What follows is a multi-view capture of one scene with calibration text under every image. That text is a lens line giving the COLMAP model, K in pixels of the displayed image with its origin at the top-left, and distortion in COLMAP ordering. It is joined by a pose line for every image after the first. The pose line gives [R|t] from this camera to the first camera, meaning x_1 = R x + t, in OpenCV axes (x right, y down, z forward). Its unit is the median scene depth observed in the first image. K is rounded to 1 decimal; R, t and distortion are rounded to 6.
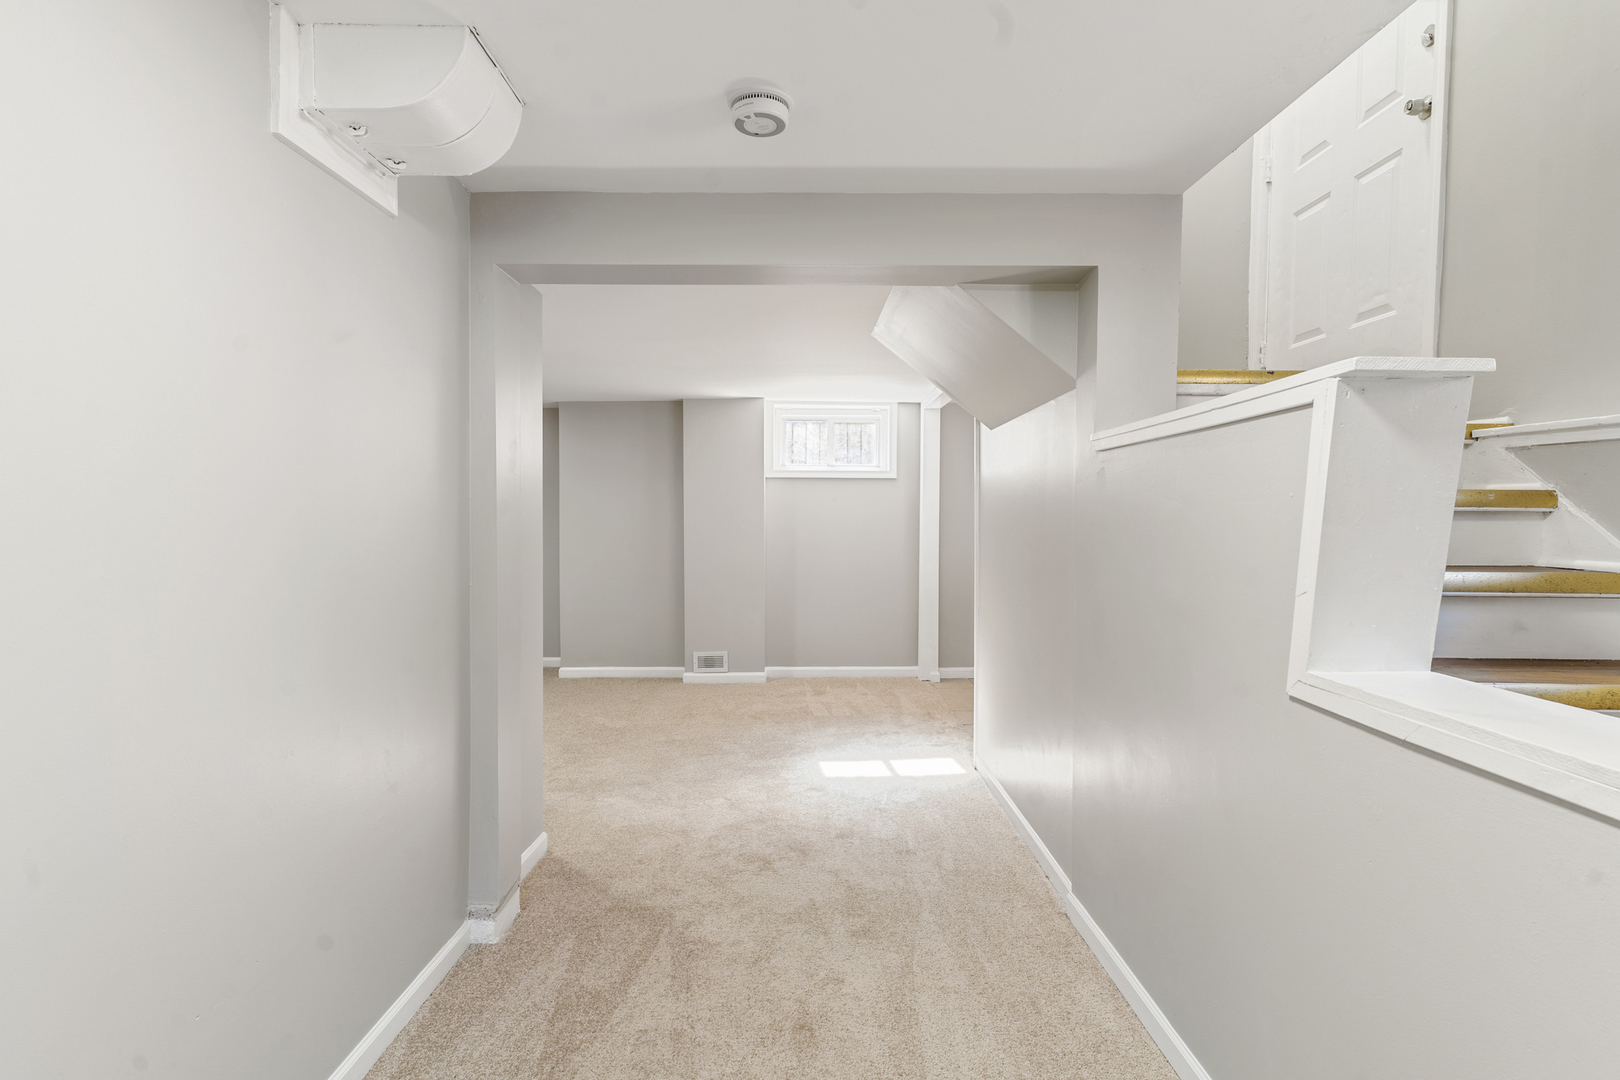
lens RADIAL K [[771.2, 0, 809.8], [0, 771.2, 534.3], [0, 0, 1]] dist [0.004554, -0.000469]
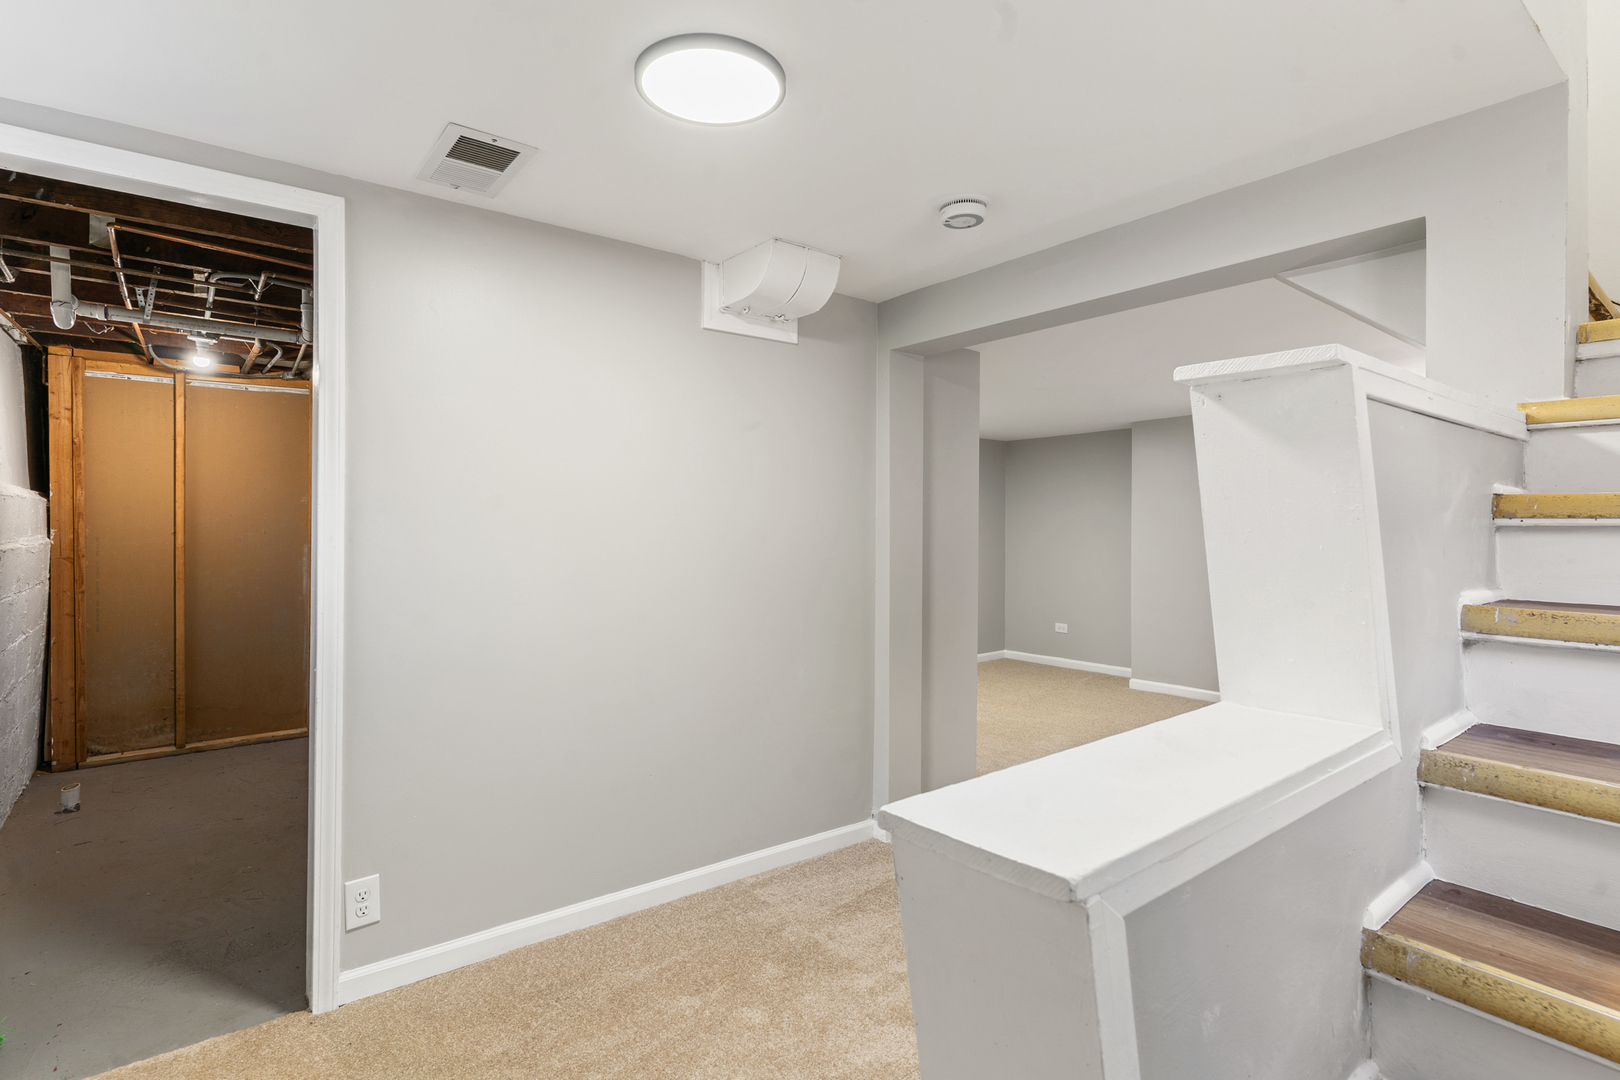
lens RADIAL K [[771.2, 0, 803.7], [0, 771.2, 533.3], [0, 0, 1]] dist [0.004554, -0.000469]
pose [[0.610276, 0.008153, -0.792147, 0.775199], [-0.025730, 0.999623, -0.009534, -0.003564], [0.791771, 0.026200, 0.610256, 0.043967]]
